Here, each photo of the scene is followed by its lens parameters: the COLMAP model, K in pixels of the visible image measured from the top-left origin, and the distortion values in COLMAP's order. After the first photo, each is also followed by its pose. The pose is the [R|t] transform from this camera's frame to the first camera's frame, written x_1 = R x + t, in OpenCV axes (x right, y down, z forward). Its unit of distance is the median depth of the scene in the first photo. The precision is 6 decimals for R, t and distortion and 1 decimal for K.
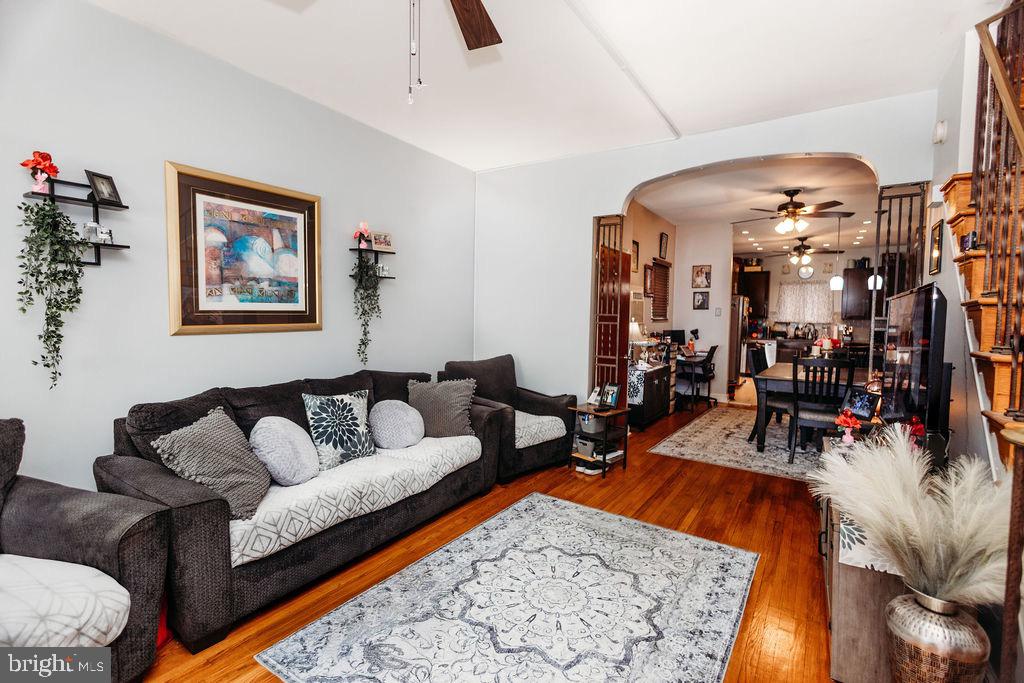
lens RADIAL K [[487.3, 0, 505.6], [0, 487.3, 337.5], [0, 0, 1]] dist [0.014586, -0.000464]
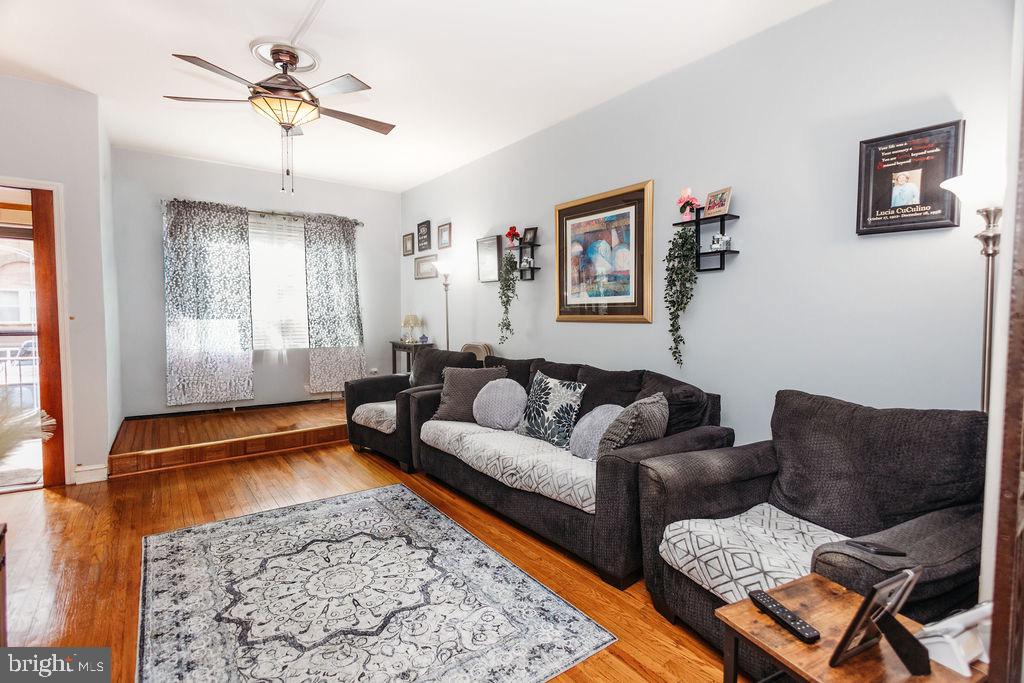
lens RADIAL K [[487.3, 0, 505.6], [0, 487.3, 337.5], [0, 0, 1]] dist [0.014586, -0.000464]
pose [[-0.354722, 0.033634, -0.934367, 0.701024], [-0.058964, 0.996559, 0.058258, -0.030409], [0.933111, 0.075760, -0.351518, 1.275153]]
